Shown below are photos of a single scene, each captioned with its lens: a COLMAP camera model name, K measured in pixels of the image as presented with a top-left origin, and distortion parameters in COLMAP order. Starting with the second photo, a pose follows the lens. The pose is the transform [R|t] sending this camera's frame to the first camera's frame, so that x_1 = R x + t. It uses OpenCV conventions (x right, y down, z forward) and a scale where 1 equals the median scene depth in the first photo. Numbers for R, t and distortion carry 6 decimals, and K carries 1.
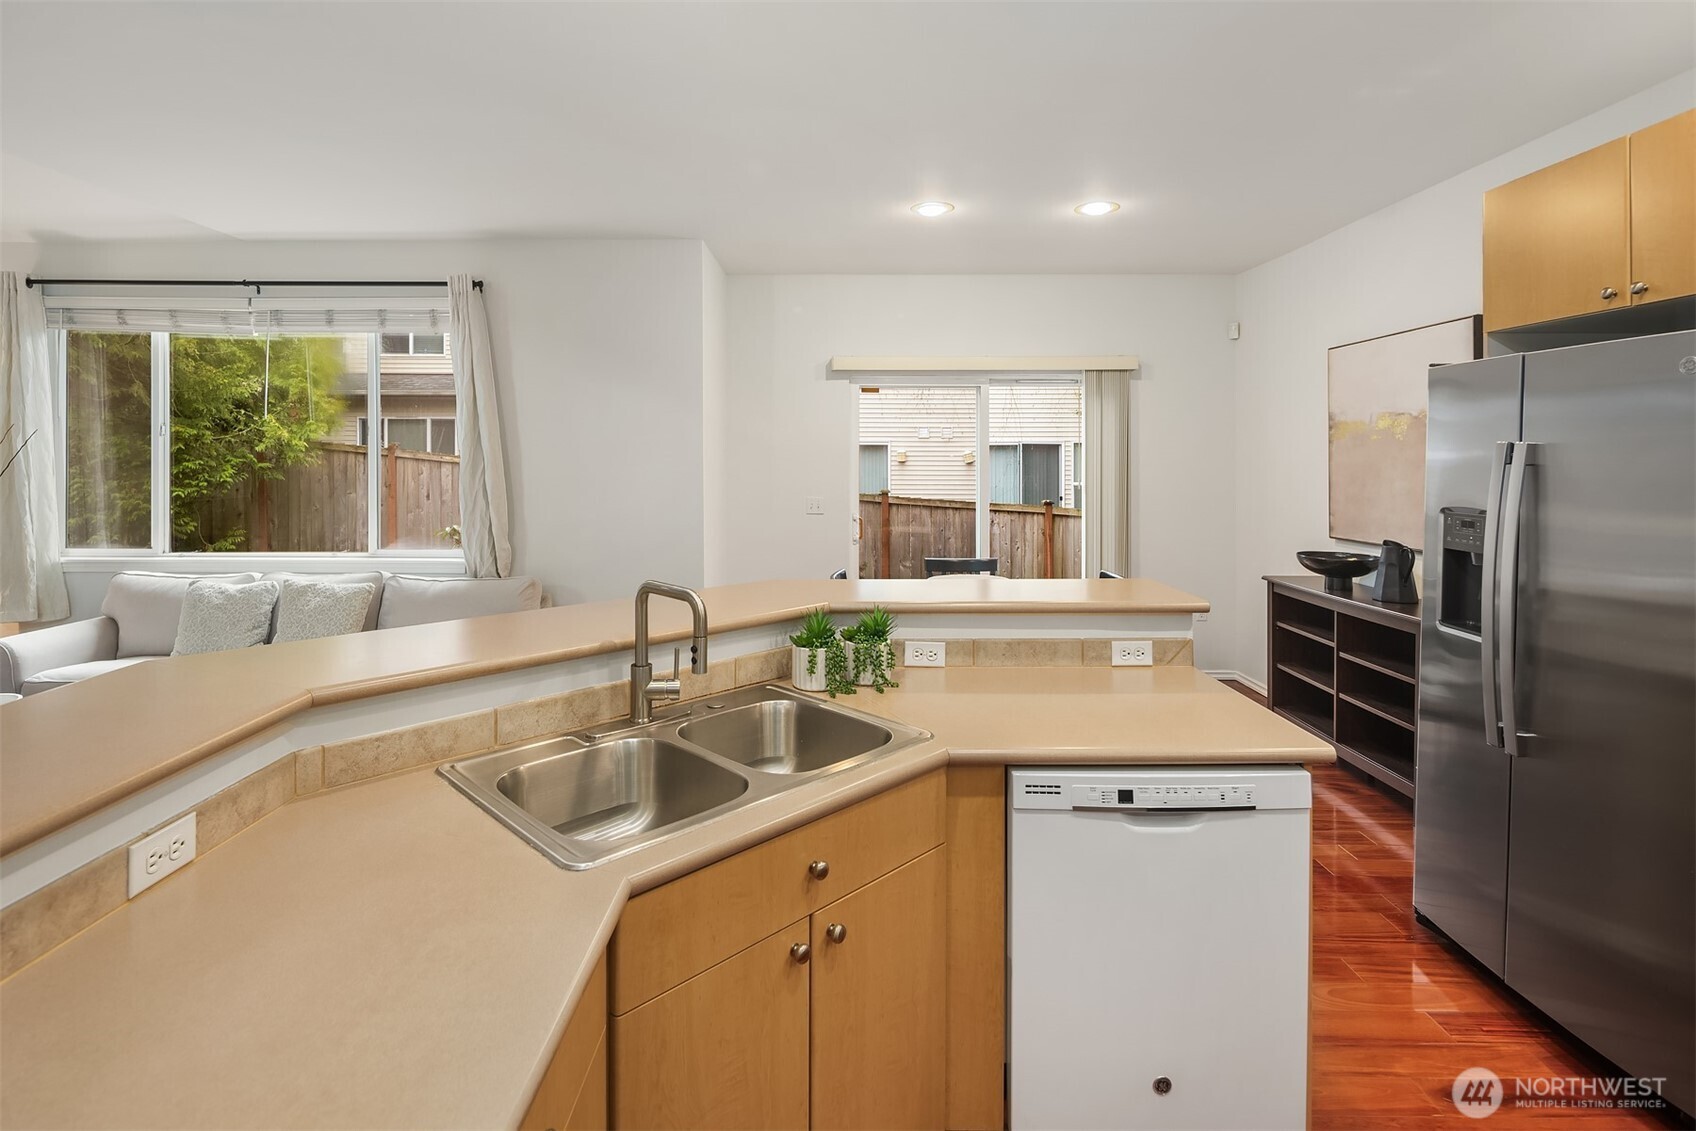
lens RADIAL K [[832.9, 0, 826.3], [0, 832.9, 458.5], [0, 0, 1]] dist [-0.001845, -0.001665]
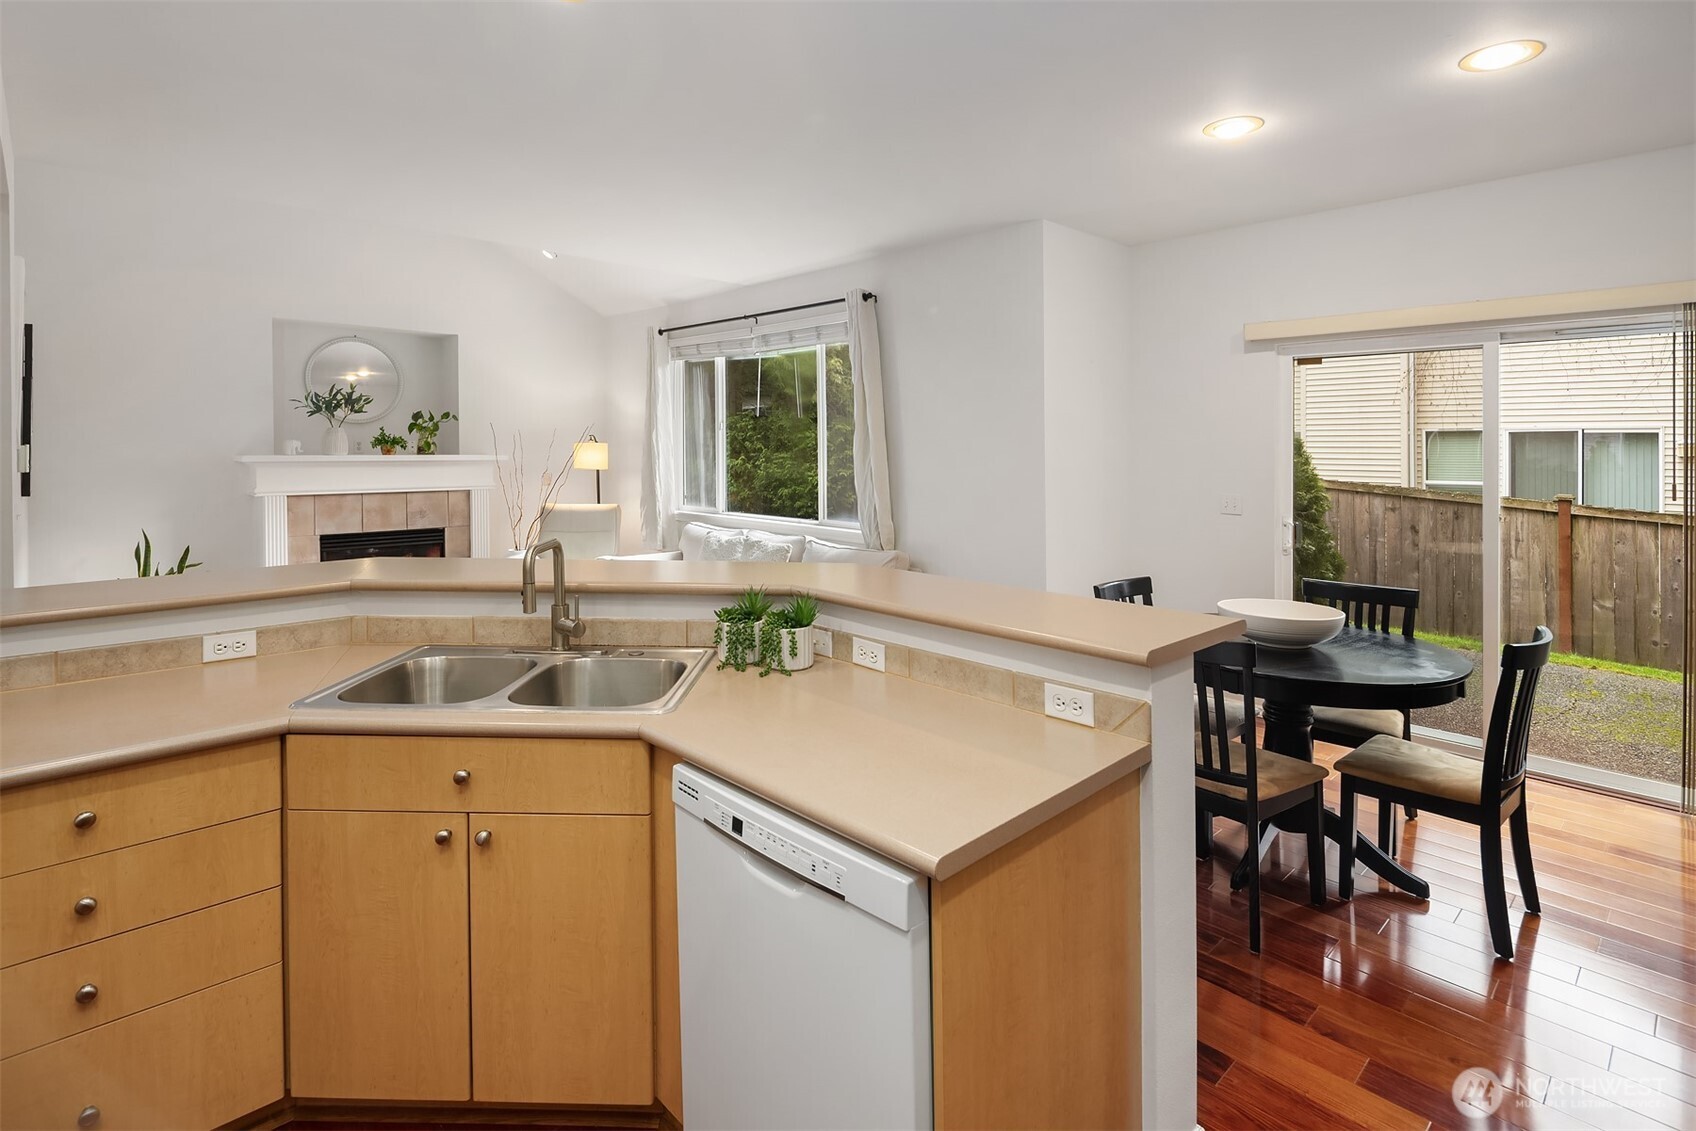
lens RADIAL K [[823.1, 0, 840.7], [0, 823.1, 459.9], [0, 0, 1]] dist [0.003064, -0.000027]
pose [[0.694732, 0.014106, -0.719130, 0.381033], [-0.006190, 0.999888, 0.013634, 0.003591], [0.719242, -0.005020, 0.694742, 0.174089]]
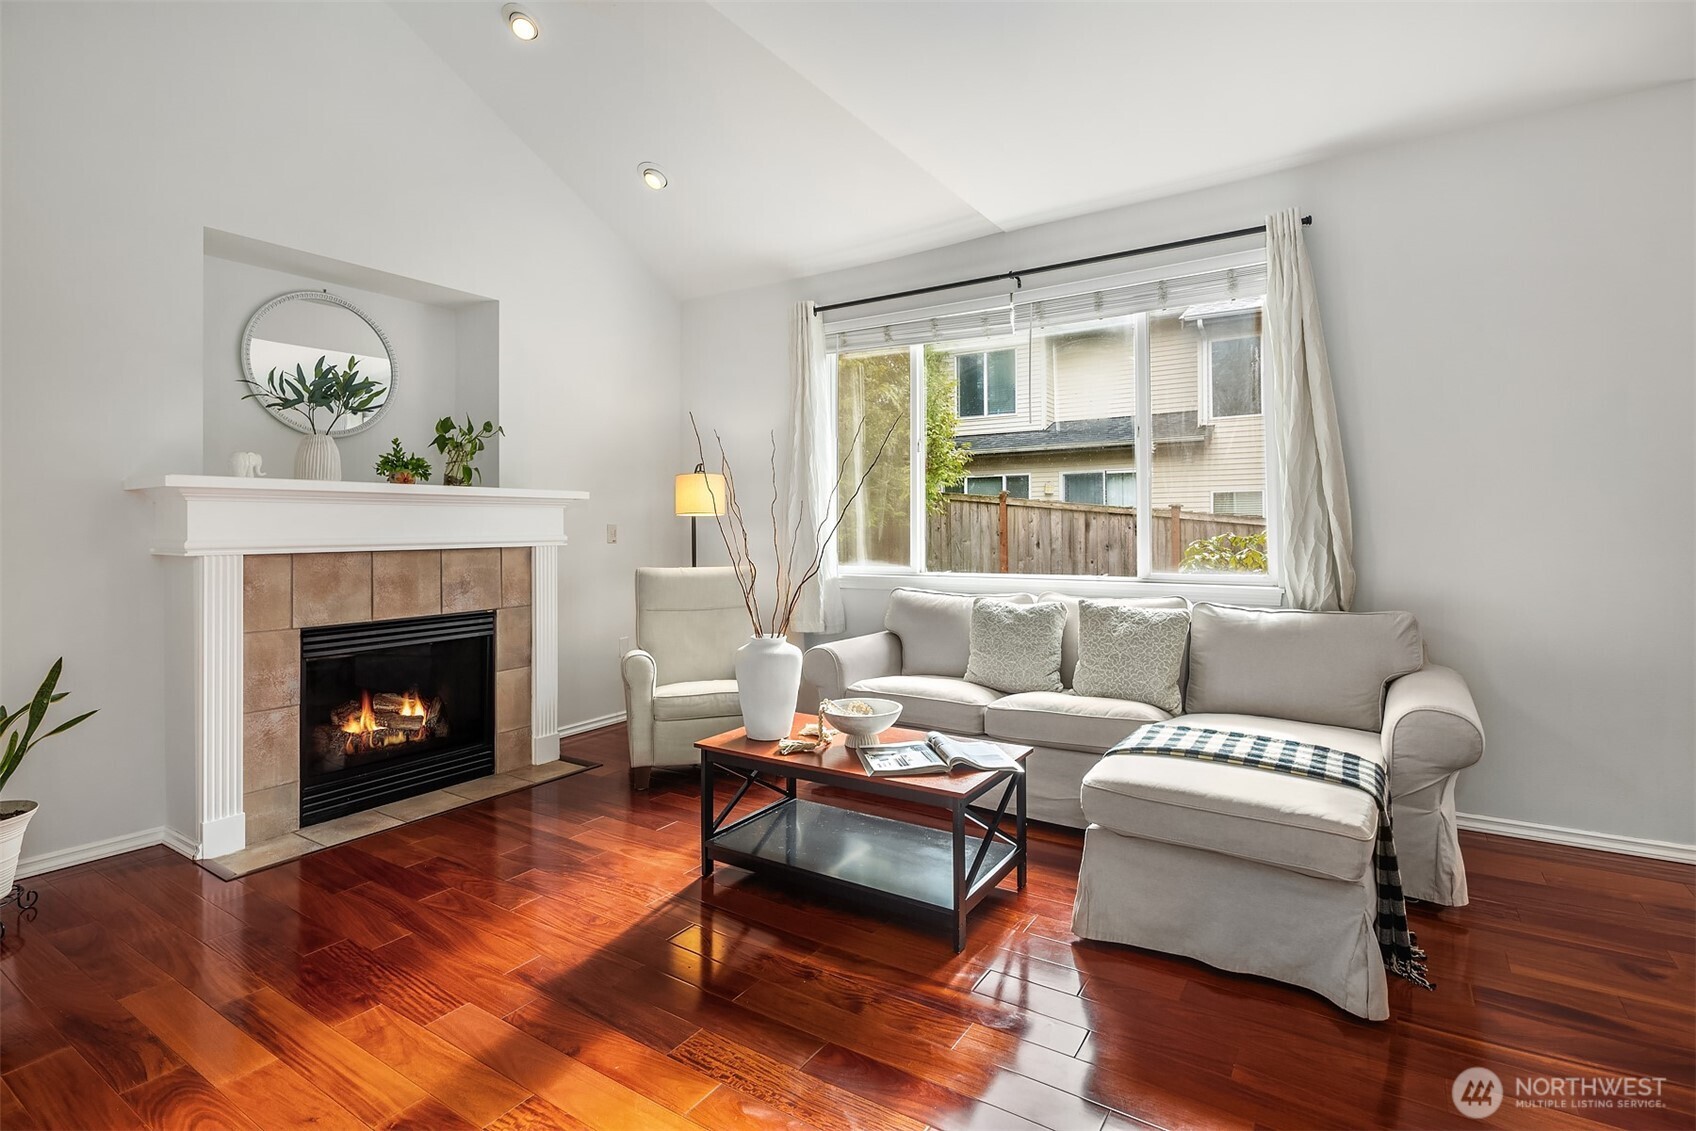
lens RADIAL K [[826.5, 0, 842.6], [0, 826.5, 512.6], [0, 0, 1]] dist [0.010802, -0.000191]
pose [[0.834151, -0.016911, -0.551277, -0.356466], [0.008720, 0.999809, -0.017476, 0.063368], [0.551467, 0.009771, 0.834139, 0.145305]]
